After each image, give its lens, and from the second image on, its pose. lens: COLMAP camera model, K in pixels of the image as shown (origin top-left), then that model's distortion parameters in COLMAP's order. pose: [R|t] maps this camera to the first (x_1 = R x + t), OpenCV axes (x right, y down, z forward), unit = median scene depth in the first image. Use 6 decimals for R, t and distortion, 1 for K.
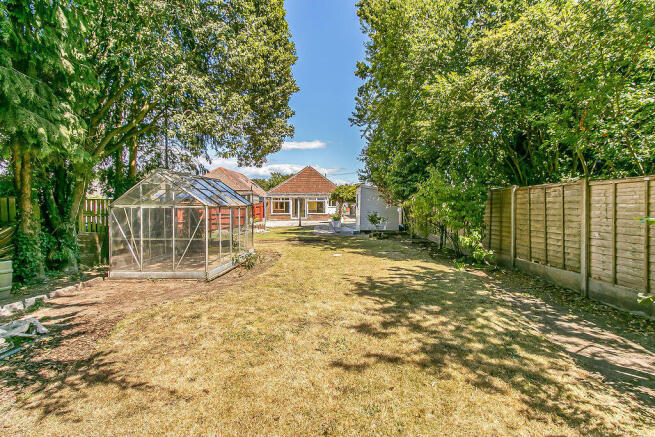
lens RADIAL K [[300.2, 0, 328.1], [0, 300.2, 207.0], [0, 0, 1]] dist [-0.012853, 0.000060]
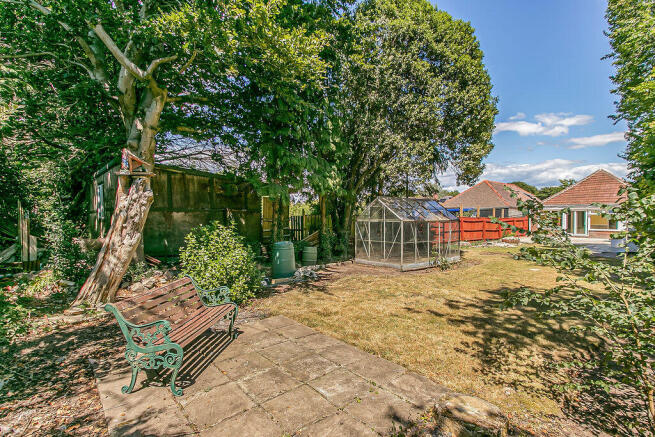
lens RADIAL K [[306.7, 0, 335.3], [0, 306.7, 218.8], [0, 0, 1]] dist [0.000880, 0.000540]
pose [[0.668004, 0.003030, -0.744151, 0.613376], [-0.006377, 0.999978, -0.001653, -0.007327], [0.744130, 0.005850, 0.668009, -0.313546]]
